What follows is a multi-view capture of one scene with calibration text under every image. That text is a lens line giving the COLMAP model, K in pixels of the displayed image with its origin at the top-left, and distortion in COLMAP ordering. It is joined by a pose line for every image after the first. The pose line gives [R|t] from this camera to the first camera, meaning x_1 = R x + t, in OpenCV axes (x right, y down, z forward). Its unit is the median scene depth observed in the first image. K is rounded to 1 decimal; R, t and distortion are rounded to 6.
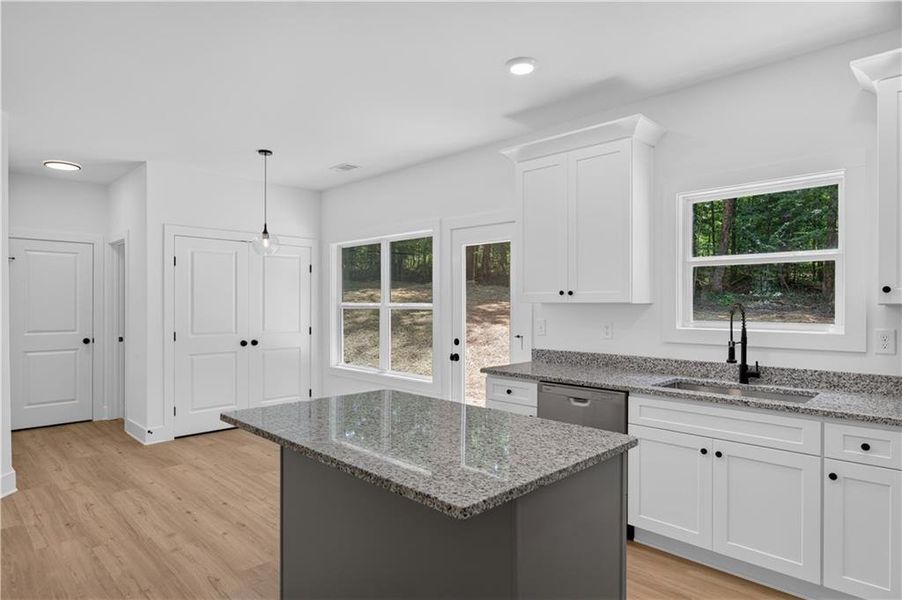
lens RADIAL K [[514.9, 0, 450.5], [0, 514.9, 302.1], [0, 0, 1]] dist [-0.028545, 0.001793]
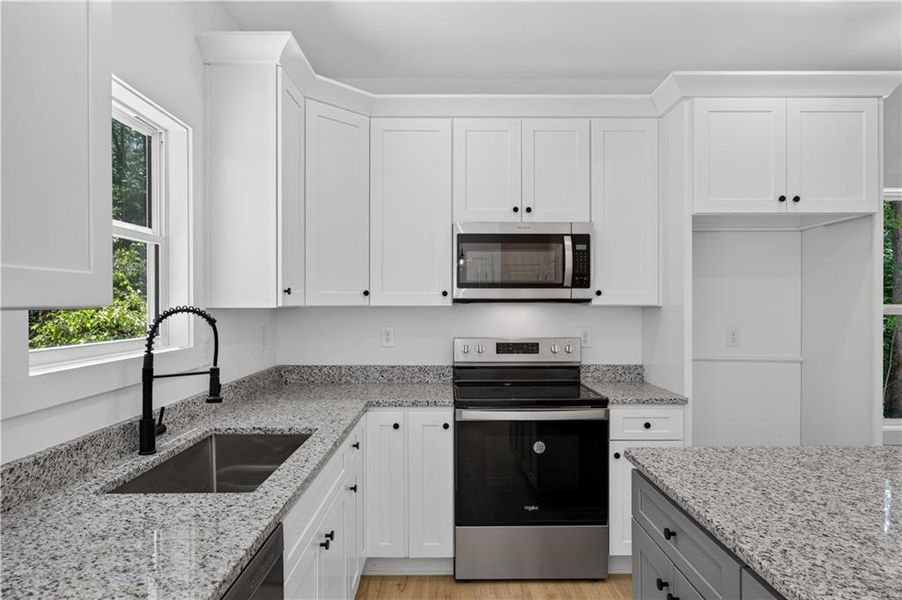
lens RADIAL K [[558.5, 0, 452.1], [0, 558.5, 302.6], [0, 0, 1]] dist [-0.002287, 0.005417]
pose [[-0.714071, 0.000825, 0.700072, -0.076537], [0.000638, 1.000000, -0.000529, -0.001637], [-0.700073, 0.000069, -0.714072, 1.200730]]
